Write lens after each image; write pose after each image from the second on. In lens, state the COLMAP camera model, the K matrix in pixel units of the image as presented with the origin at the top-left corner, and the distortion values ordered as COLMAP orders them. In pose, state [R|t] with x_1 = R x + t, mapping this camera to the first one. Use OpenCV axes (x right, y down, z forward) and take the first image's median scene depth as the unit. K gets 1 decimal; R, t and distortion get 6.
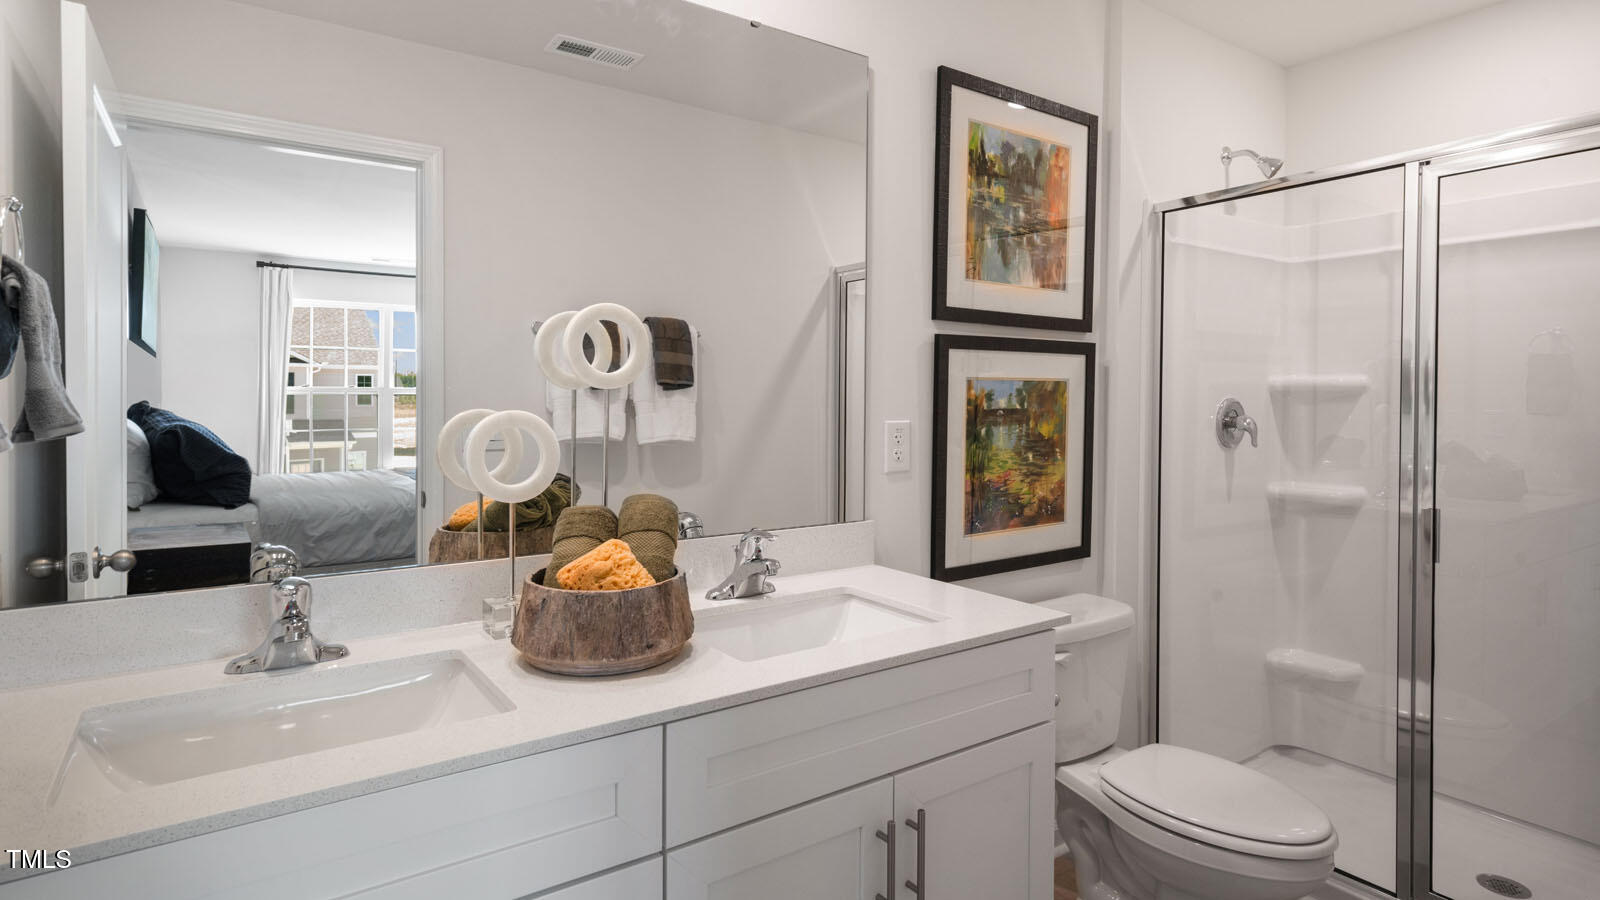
lens RADIAL K [[841.1, 0, 799.0], [0, 841.1, 403.1], [0, 0, 1]] dist [0.001297, 0.000276]
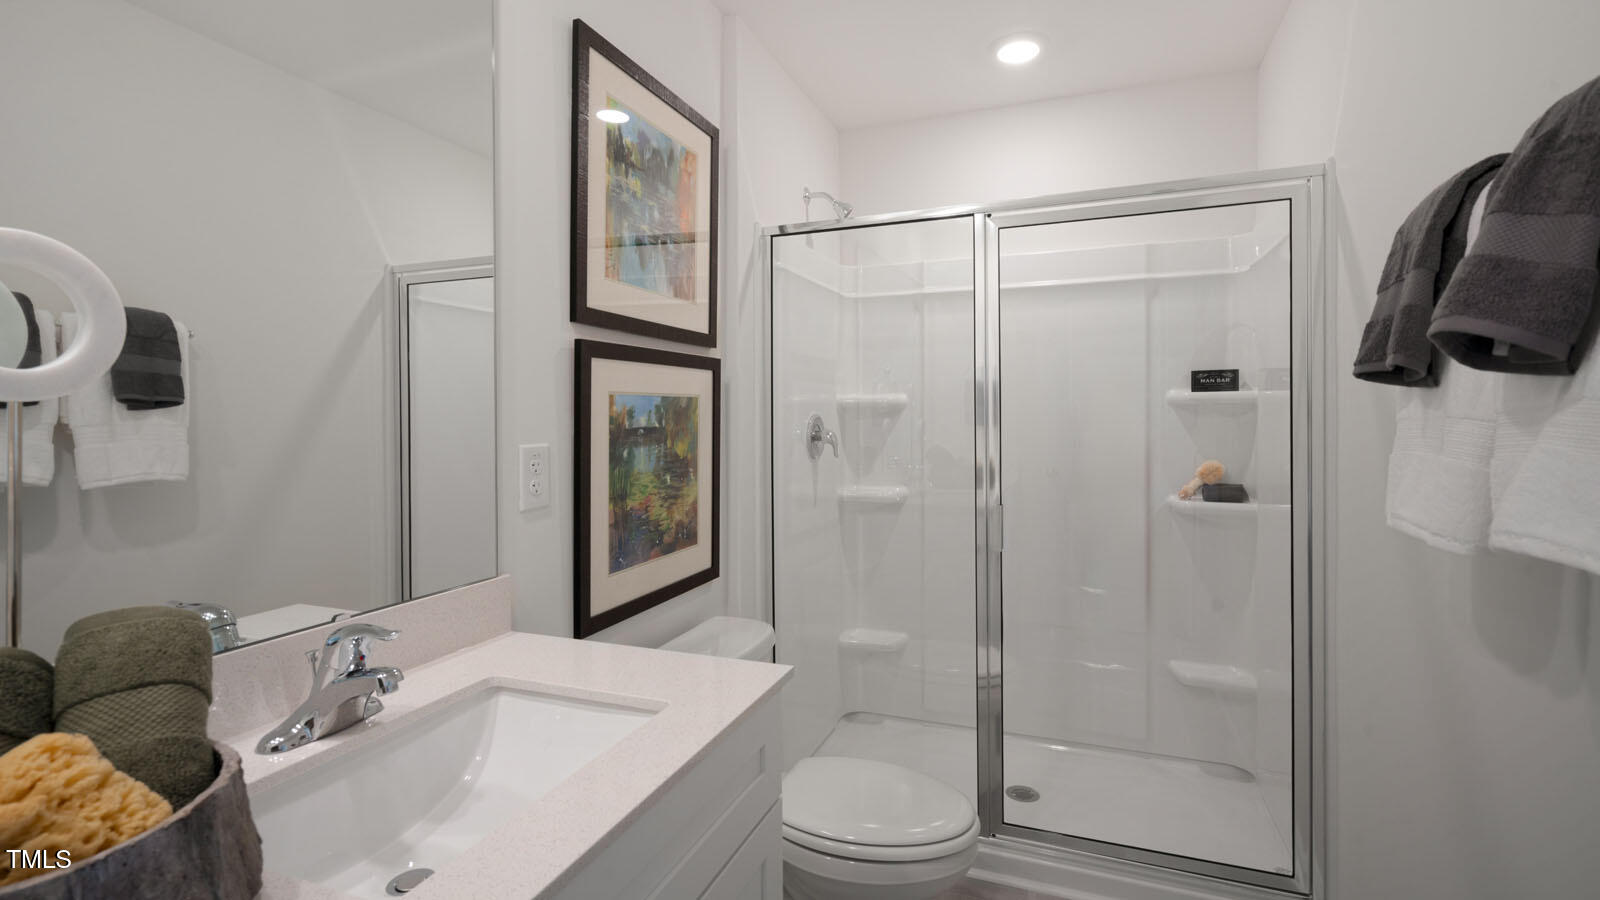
lens RADIAL K [[738.6, 0, 800.8], [0, 738.6, 419.2], [0, 0, 1]] dist [-0.007503, 0.006481]
pose [[0.828283, -0.012282, 0.560176, -0.059004], [0.013844, 0.999903, 0.001452, -0.000700], [-0.560140, 0.006553, 0.828372, 0.251658]]
